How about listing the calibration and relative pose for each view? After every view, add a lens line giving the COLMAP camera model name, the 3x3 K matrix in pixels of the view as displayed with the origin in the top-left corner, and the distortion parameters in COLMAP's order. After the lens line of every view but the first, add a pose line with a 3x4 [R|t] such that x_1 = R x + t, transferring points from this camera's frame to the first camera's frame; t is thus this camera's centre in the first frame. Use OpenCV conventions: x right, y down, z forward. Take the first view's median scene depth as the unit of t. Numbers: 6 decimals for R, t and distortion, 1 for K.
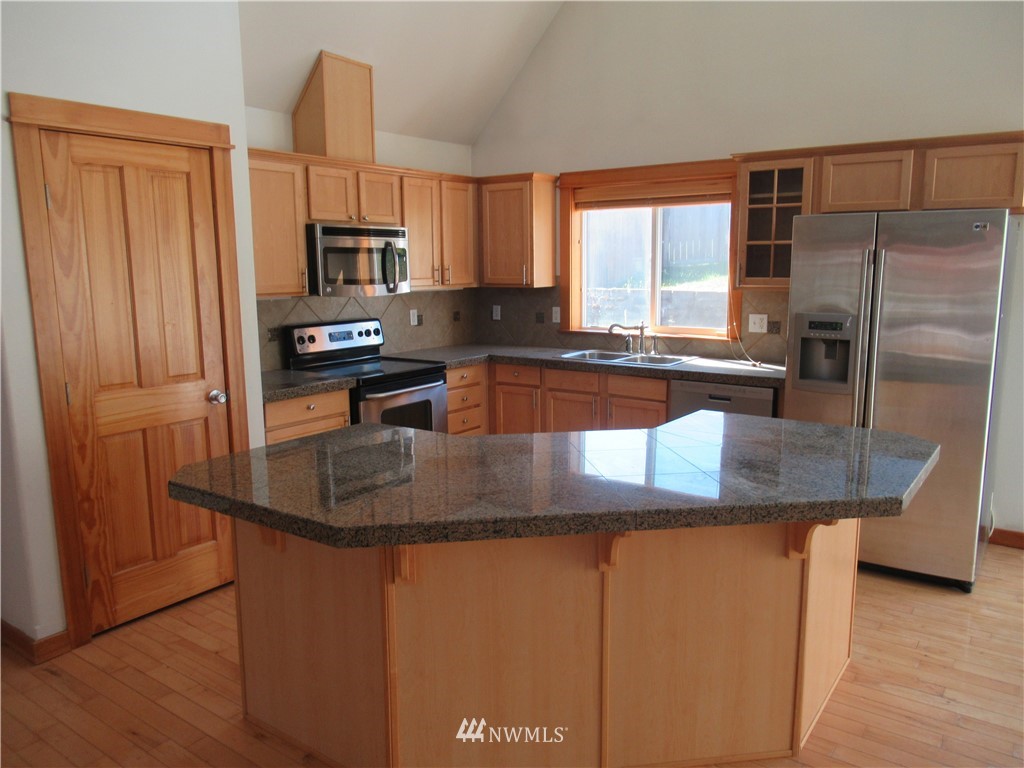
lens RADIAL K [[764.3, 0, 512.9], [0, 764.3, 378.4], [0, 0, 1]] dist [-0.007738, 0.015144]
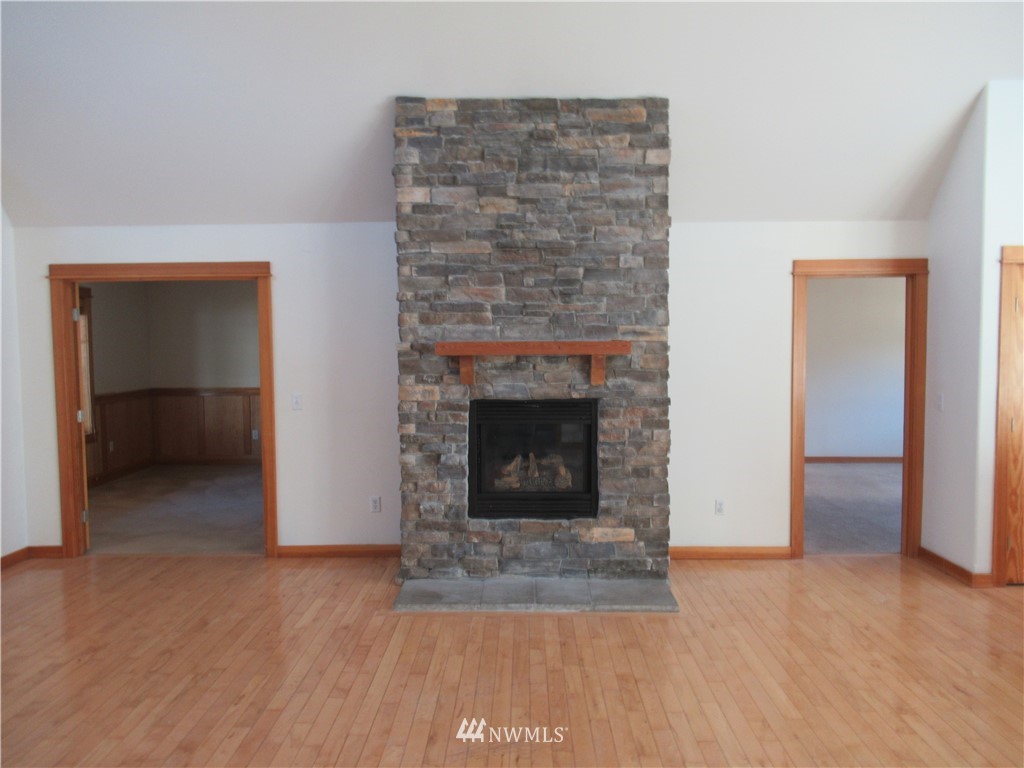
lens RADIAL K [[764.3, 0, 512.0], [0, 764.3, 384.1], [0, 0, 1]] dist [-0.007738, 0.015144]
pose [[0.577751, 0.059718, -0.814026, 0.074455], [-0.126939, 0.991759, -0.017337, 0.064516], [0.806282, 0.113348, 0.580570, -0.528751]]
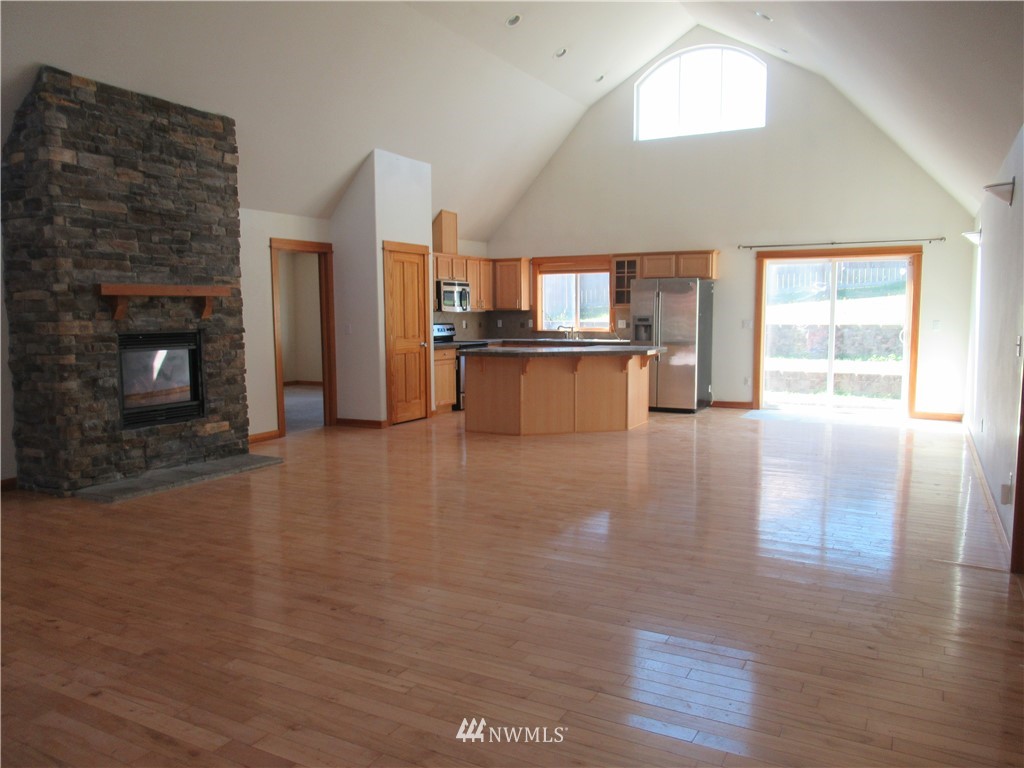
lens RADIAL K [[764.3, 0, 513.0], [0, 764.3, 384.3], [0, 0, 1]] dist [-0.007738, 0.015144]
pose [[0.991481, -0.010645, 0.129812, -0.336592], [0.018012, 0.998285, -0.055704, 0.252582], [-0.128996, 0.057567, 0.989973, -1.346849]]
